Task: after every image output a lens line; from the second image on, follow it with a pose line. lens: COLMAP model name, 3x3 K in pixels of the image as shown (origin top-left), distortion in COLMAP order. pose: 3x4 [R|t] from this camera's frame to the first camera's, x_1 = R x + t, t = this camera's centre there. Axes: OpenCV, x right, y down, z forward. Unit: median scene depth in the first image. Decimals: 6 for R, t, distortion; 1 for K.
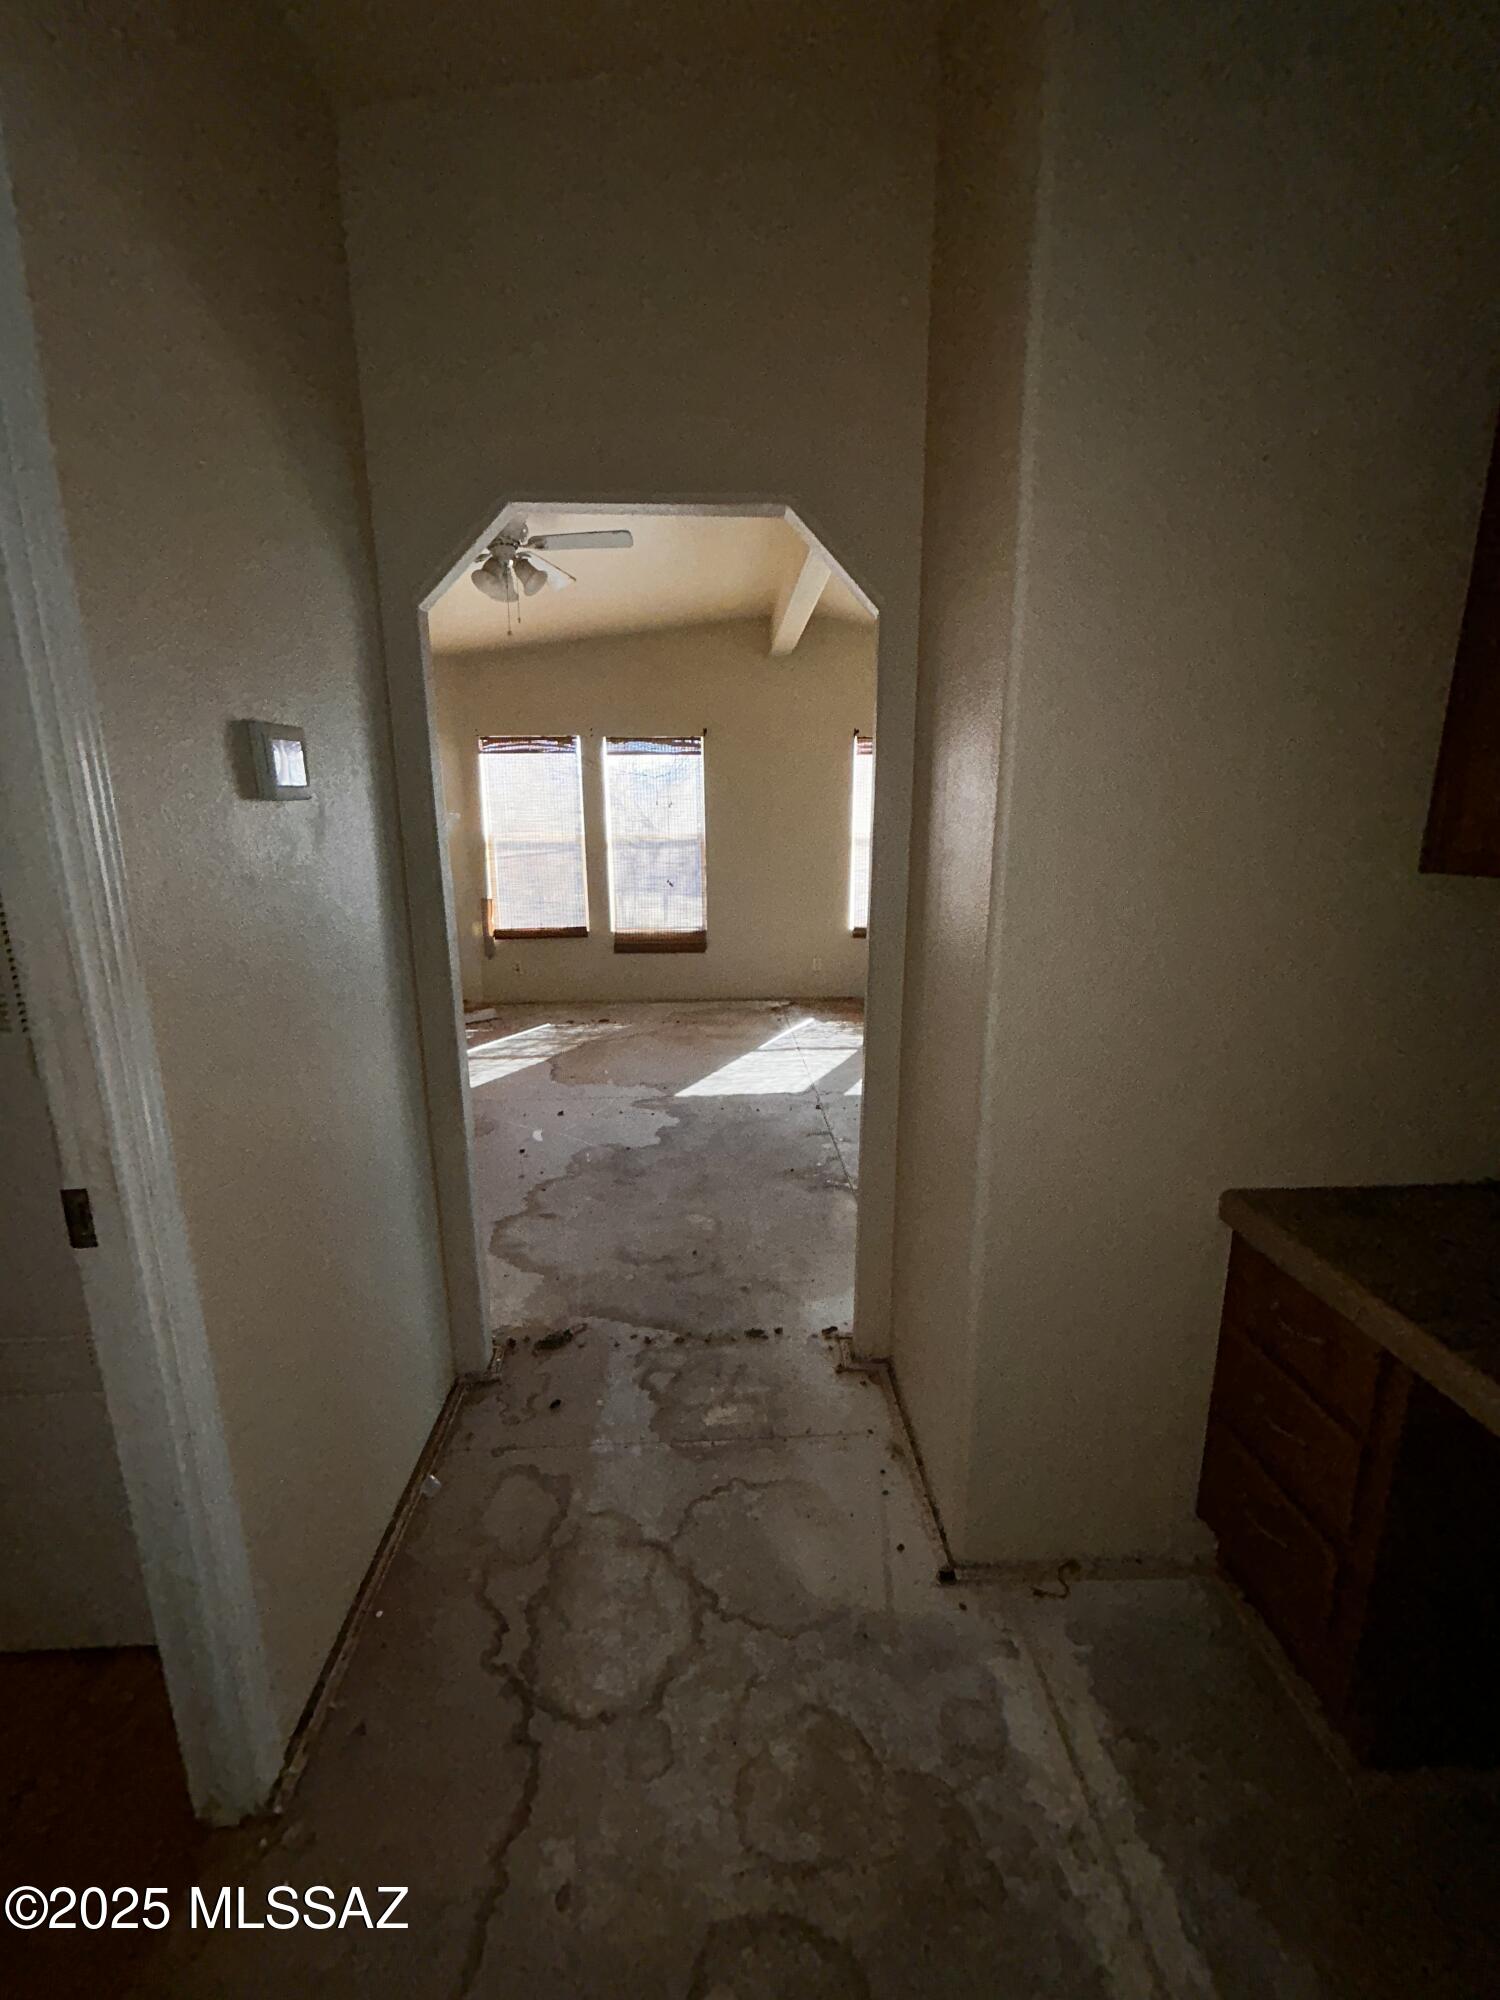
lens RADIAL K [[807.8, 0, 751.3], [0, 807.8, 1001.9], [0, 0, 1]] dist [-0.001342, -0.000116]
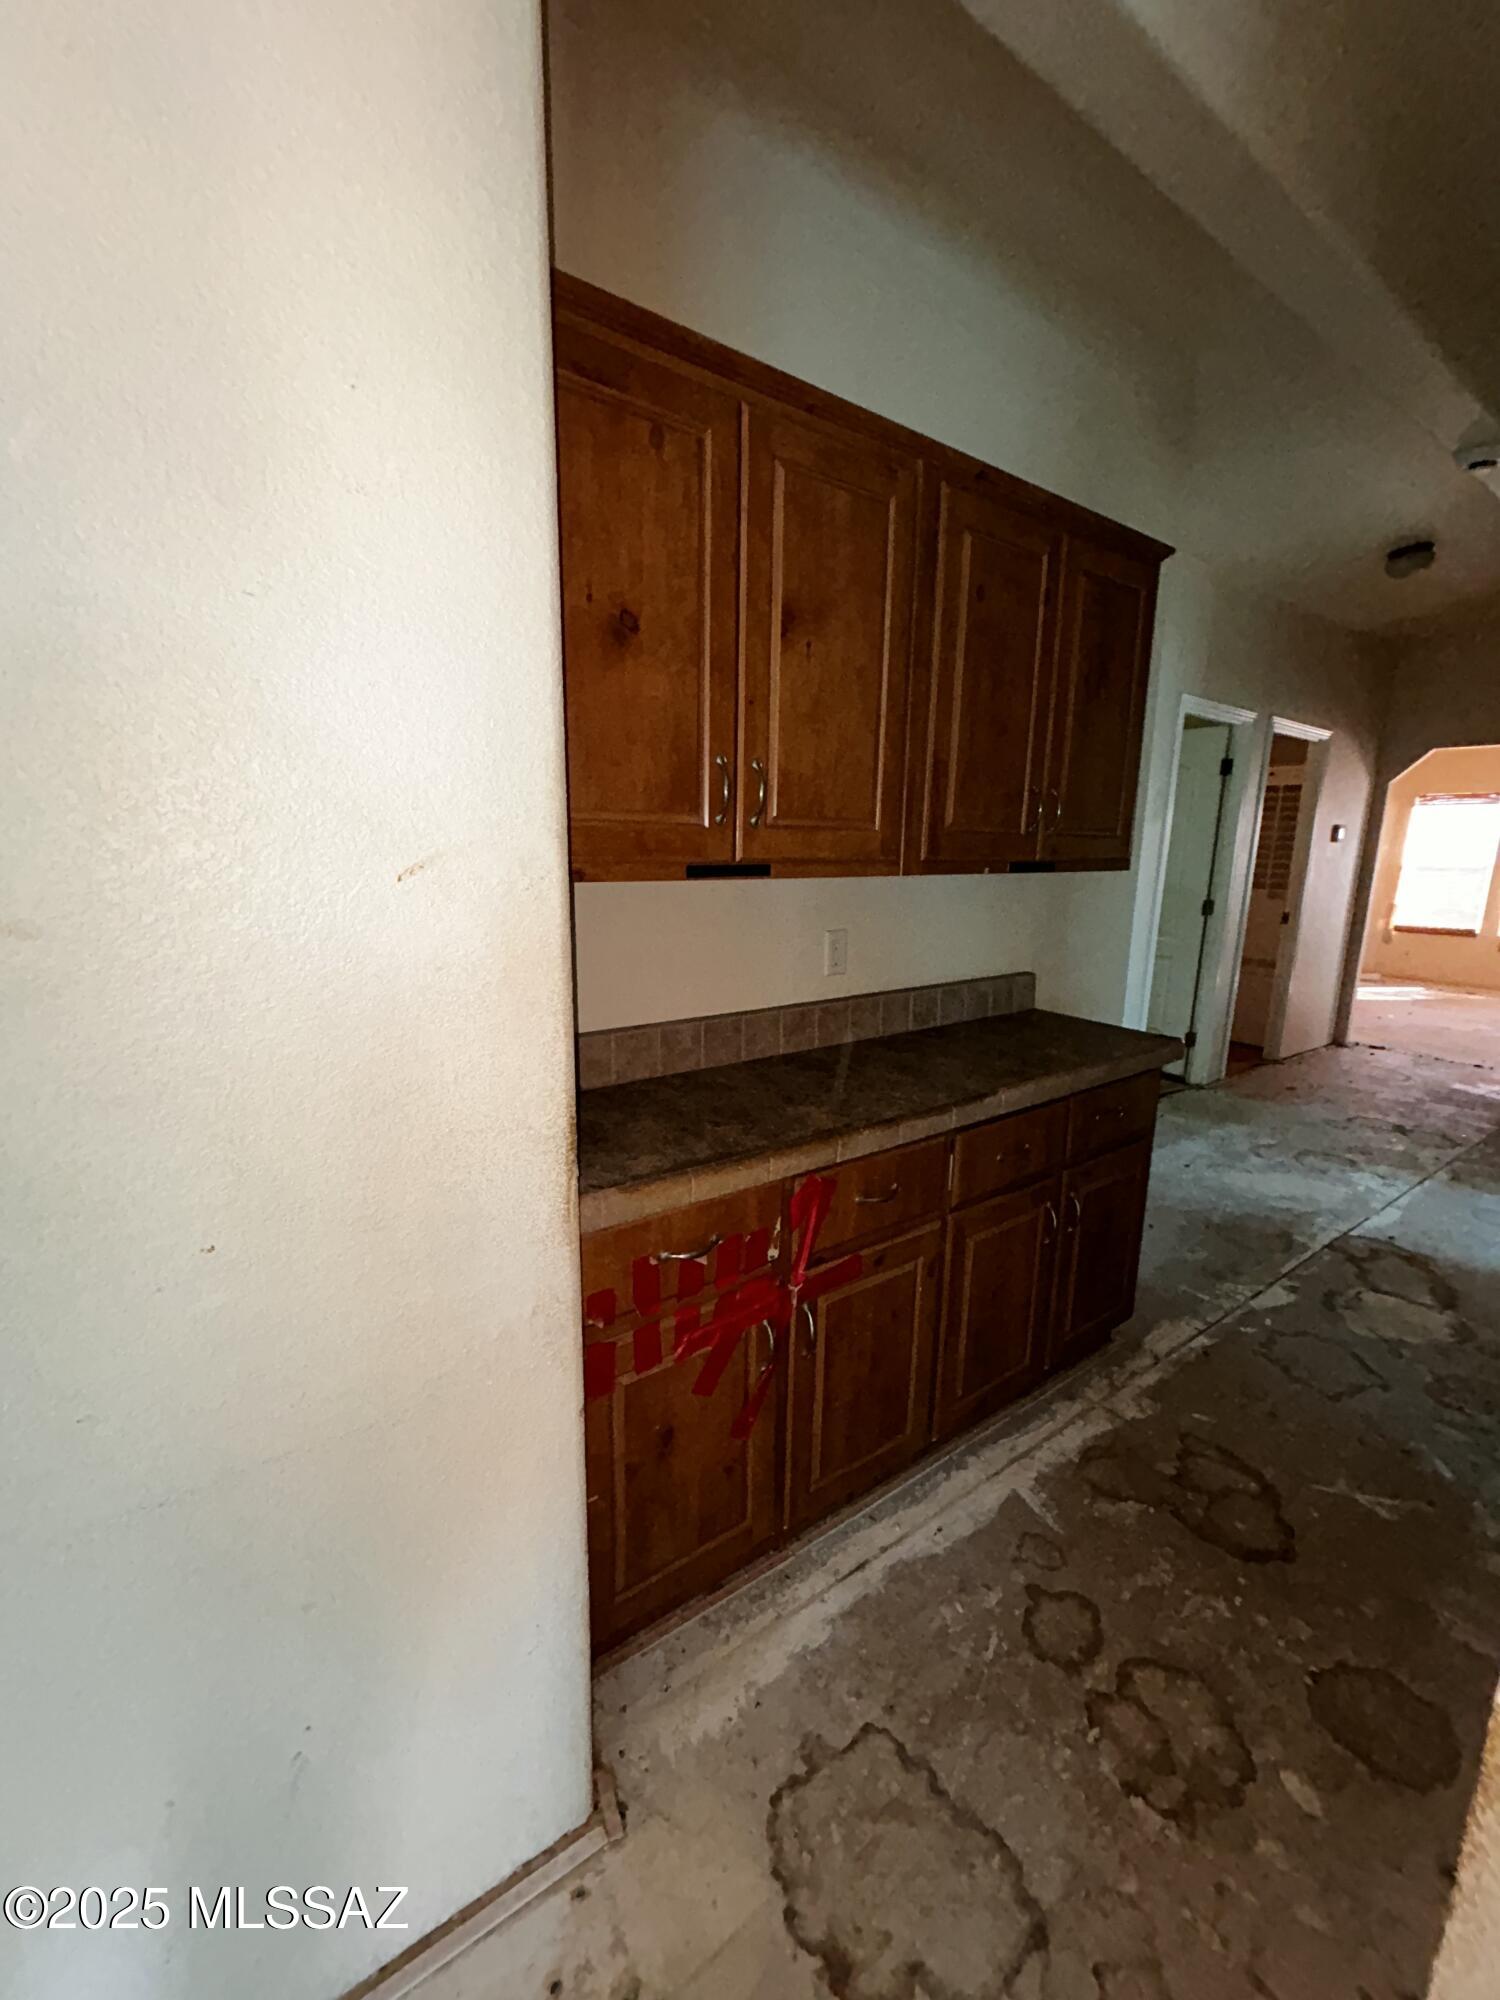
lens RADIAL K [[803.7, 0, 750.6], [0, 803.7, 1013.3], [0, 0, 1]] dist [-0.000278, 0.000108]
pose [[0.542092, 0.184659, -0.819779, 0.281777], [-0.202240, 0.975552, 0.086013, 0.183130], [0.815620, 0.119165, 0.566184, -0.784660]]
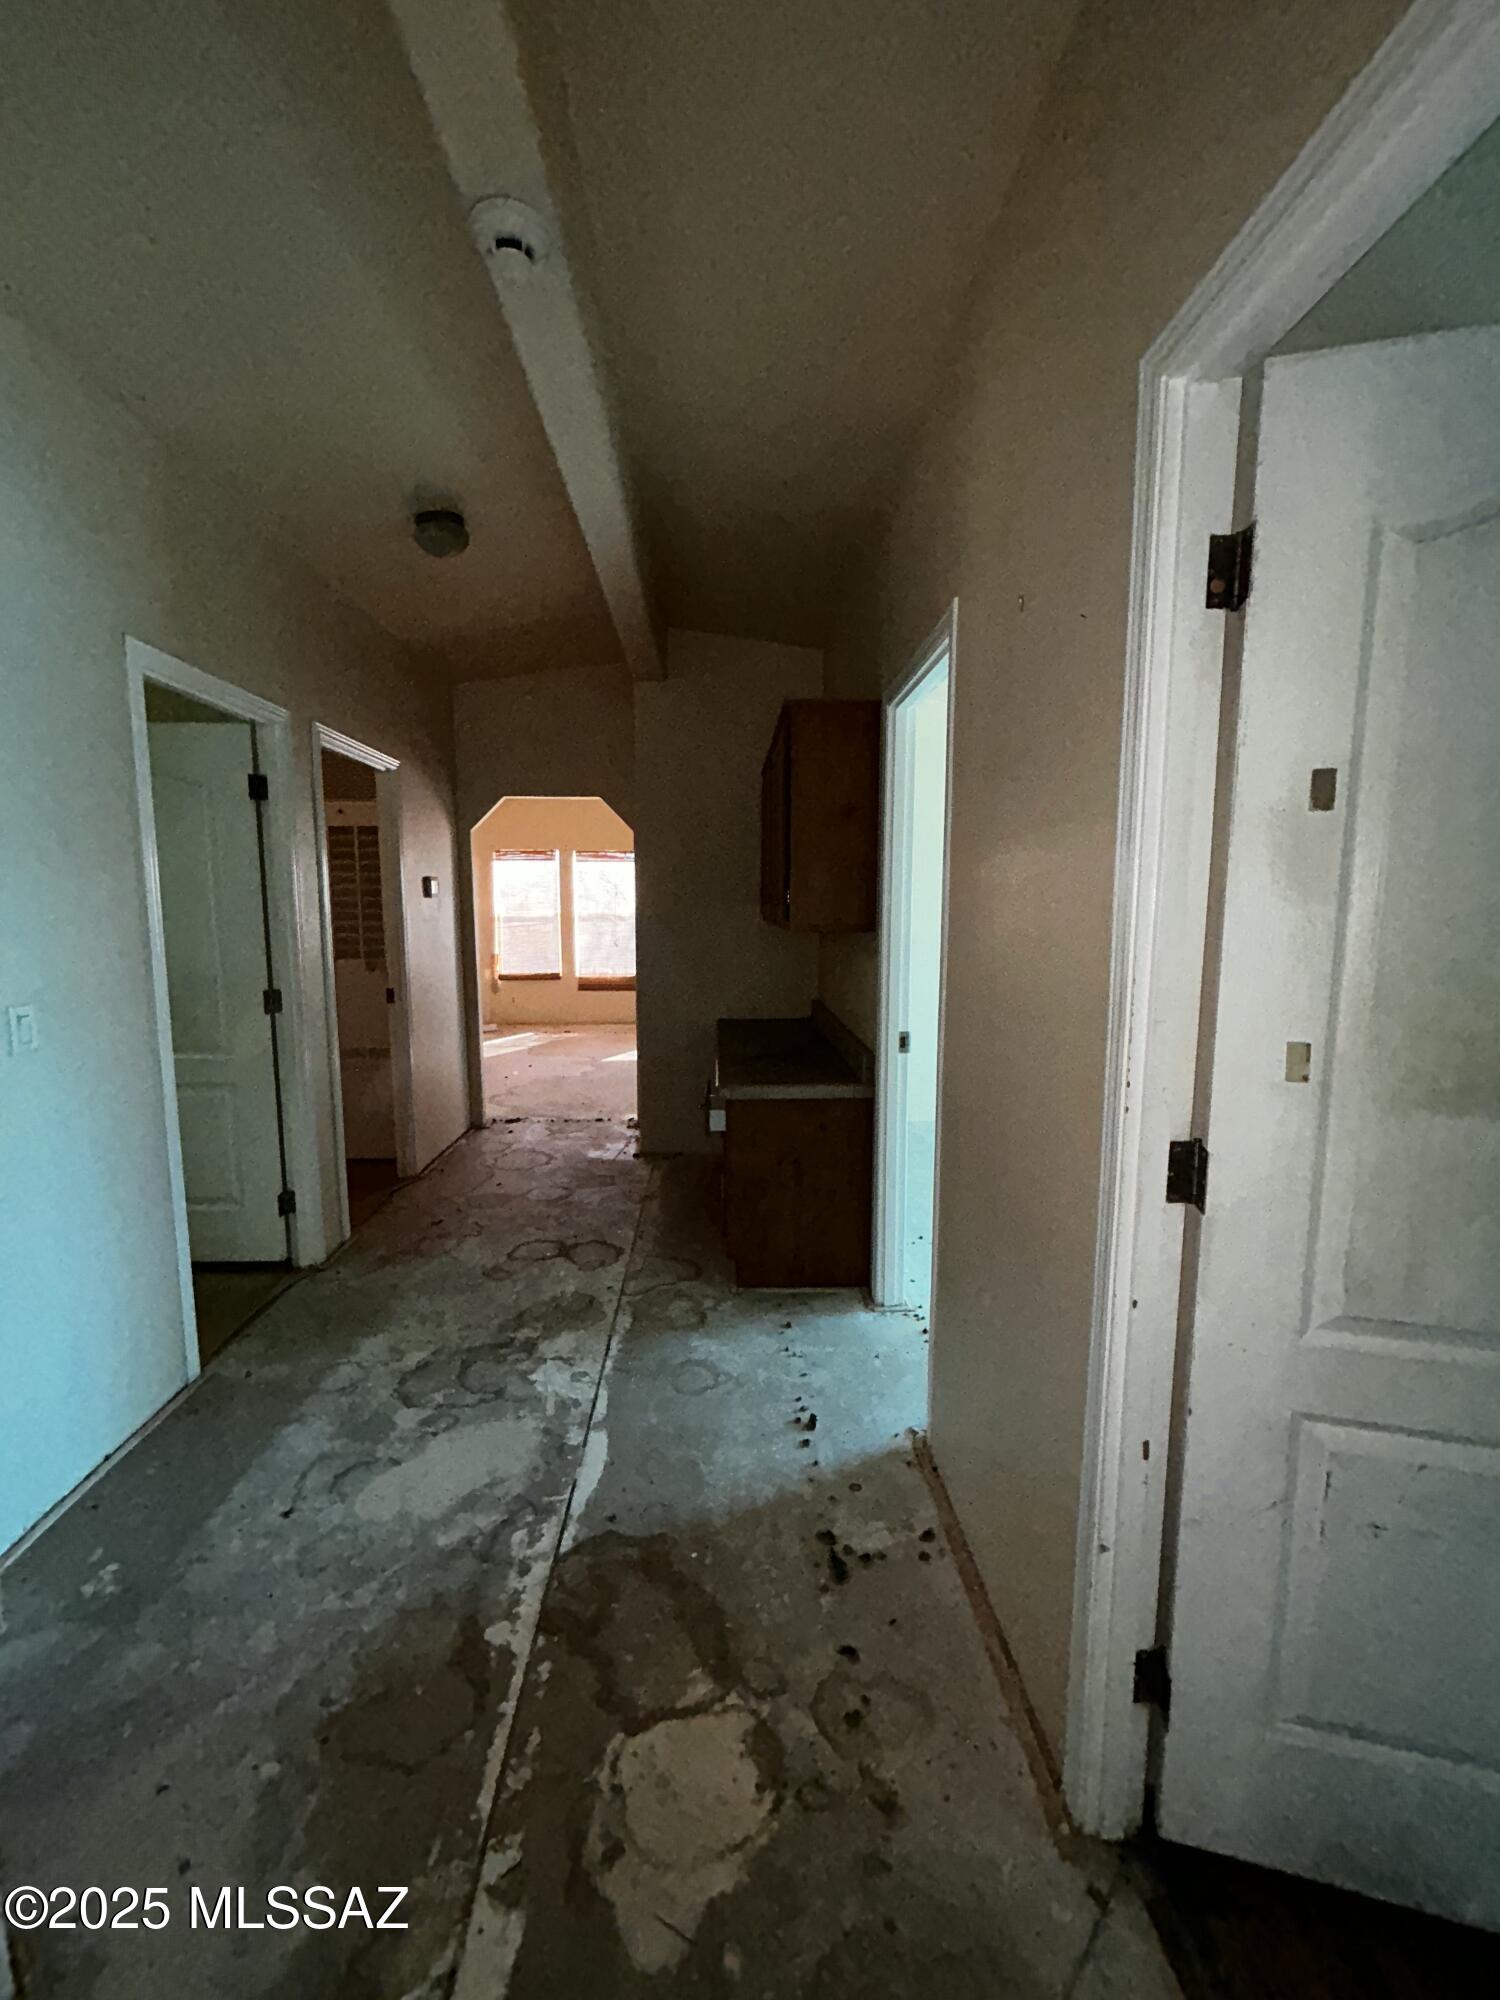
lens RADIAL K [[807.8, 0, 751.3], [0, 807.8, 1001.9], [0, 0, 1]] dist [-0.001342, -0.000116]
pose [[0.999929, 0.004573, -0.010978, 0.176668], [-0.005653, 0.994926, -0.100453, 0.114555], [0.010463, 0.100508, 0.994881, -0.510573]]
